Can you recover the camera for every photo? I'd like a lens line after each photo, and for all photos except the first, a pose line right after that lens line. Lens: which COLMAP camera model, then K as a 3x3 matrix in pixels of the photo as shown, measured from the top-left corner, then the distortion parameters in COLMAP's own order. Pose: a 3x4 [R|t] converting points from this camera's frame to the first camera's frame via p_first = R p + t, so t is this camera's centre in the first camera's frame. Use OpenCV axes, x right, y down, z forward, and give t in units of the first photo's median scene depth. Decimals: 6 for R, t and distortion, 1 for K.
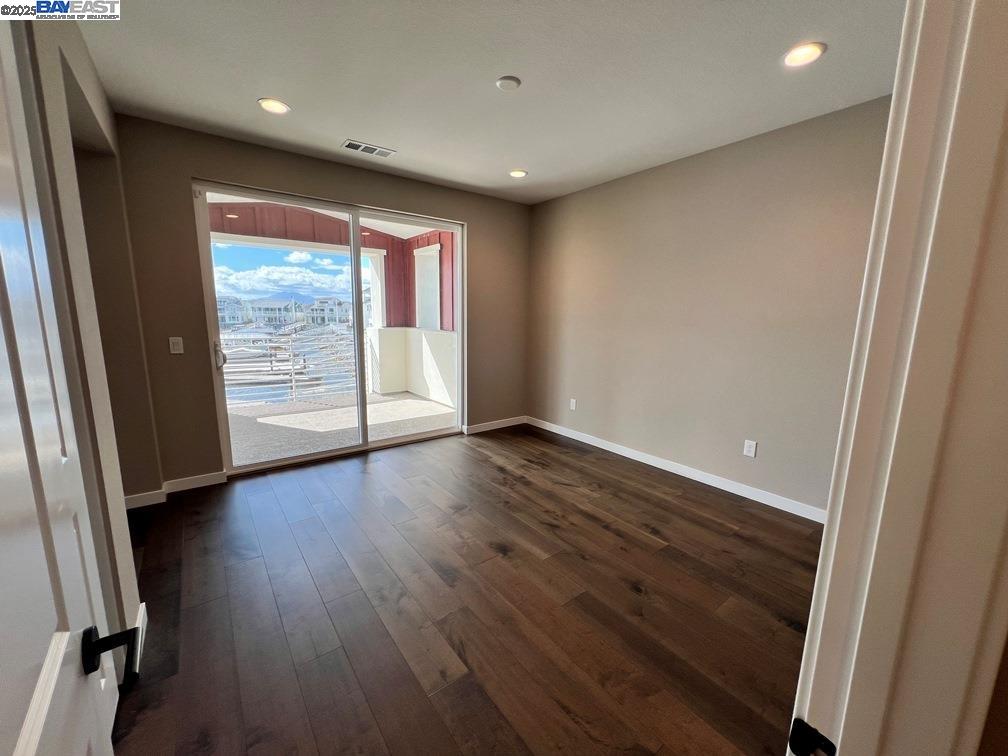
lens RADIAL K [[401.2, 0, 503.0], [0, 401.2, 380.4], [0, 0, 1]] dist [-0.004074, 0.001200]
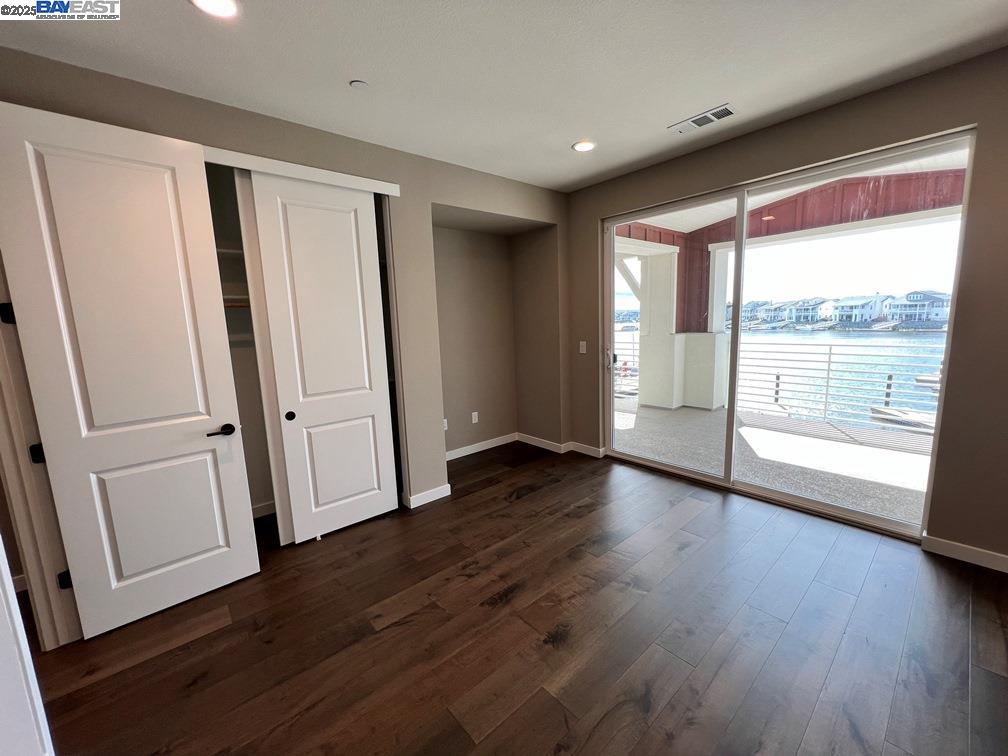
lens RADIAL K [[407.2, 0, 511.4], [0, 407.2, 380.8], [0, 0, 1]] dist [-0.002556, 0.001155]
pose [[0.064605, 0.128340, -0.989624, 0.516822], [-0.128734, 0.984481, 0.119269, -0.099882], [0.989572, 0.119693, 0.080124, 0.602252]]
